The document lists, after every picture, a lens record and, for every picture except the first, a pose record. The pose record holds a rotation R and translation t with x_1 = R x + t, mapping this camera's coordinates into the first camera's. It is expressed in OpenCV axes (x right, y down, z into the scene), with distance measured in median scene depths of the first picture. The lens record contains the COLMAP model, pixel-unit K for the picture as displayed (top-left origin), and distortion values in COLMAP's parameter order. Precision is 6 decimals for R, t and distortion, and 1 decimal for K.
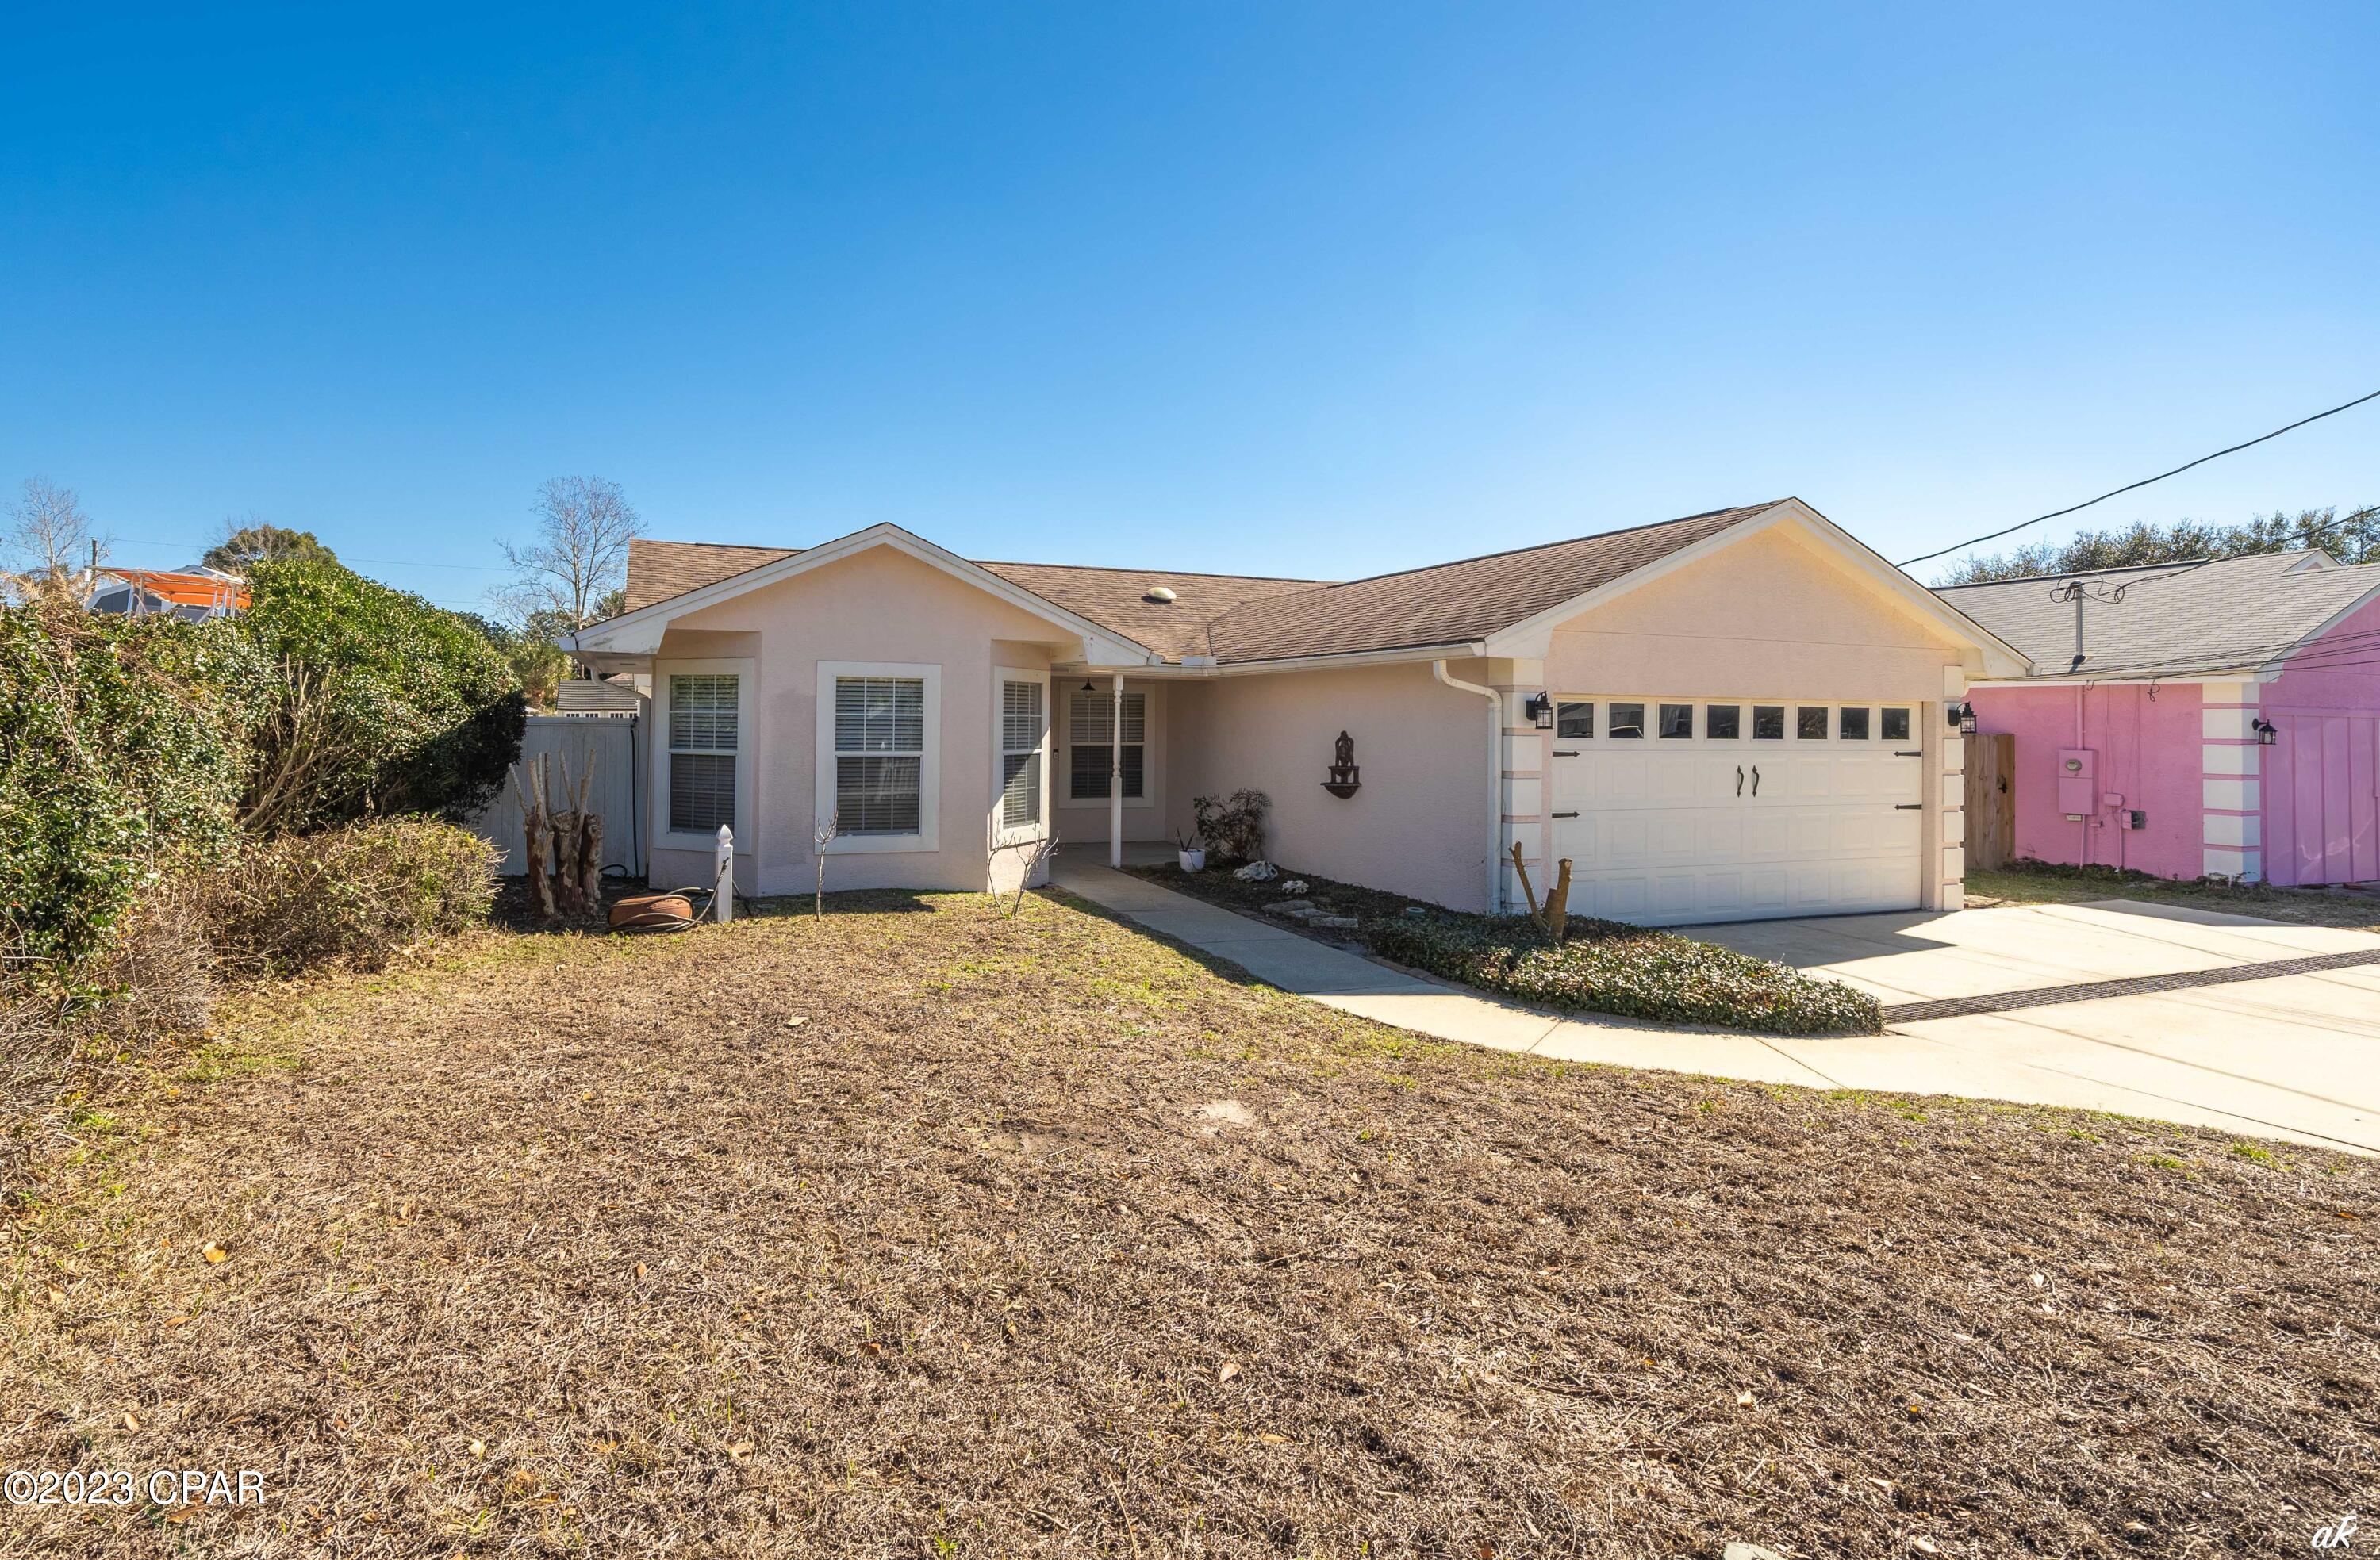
lens RADIAL K [[1303.4, 0, 1192.1], [0, 1303.4, 673.3], [0, 0, 1]] dist [0.000997, -0.000069]
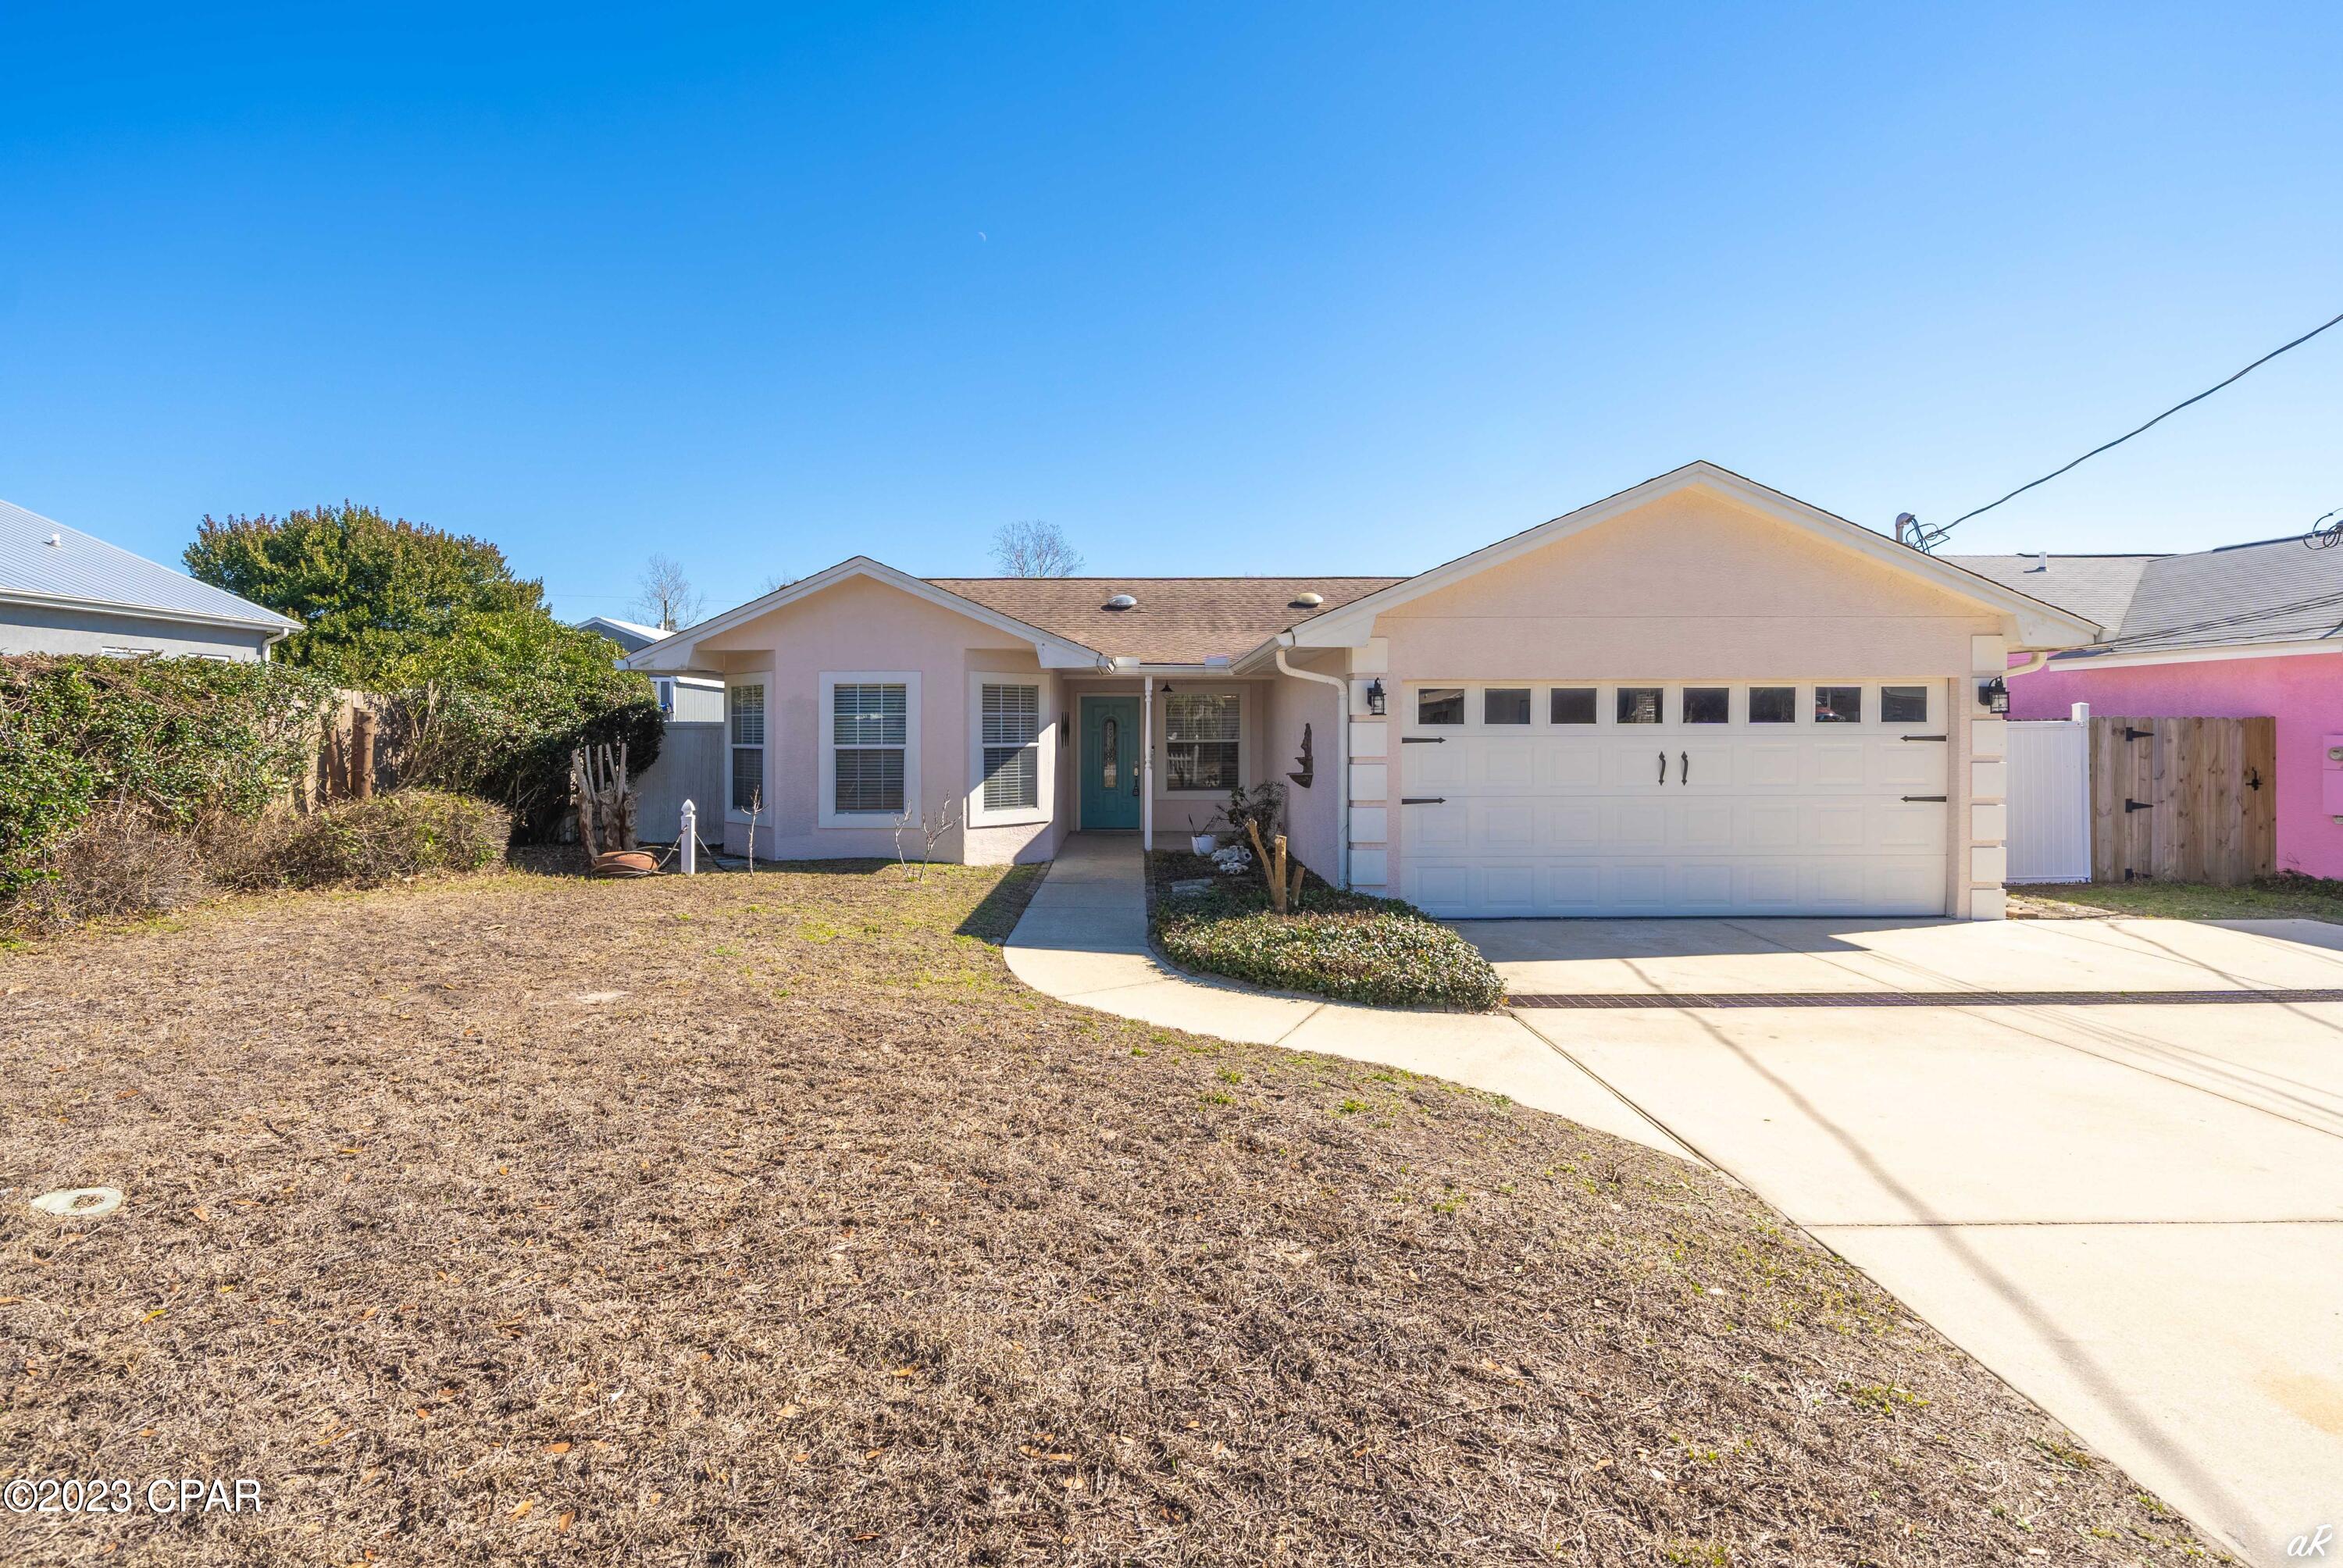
lens RADIAL K [[1269.8, 0, 1165.0], [0, 1269.8, 725.3], [0, 0, 1]] dist [-0.001117, -0.000263]
pose [[0.920238, -0.015871, -0.391038, 0.457009], [0.028322, 0.999258, 0.026095, 0.018178], [0.390334, -0.035089, 0.920005, 0.020958]]
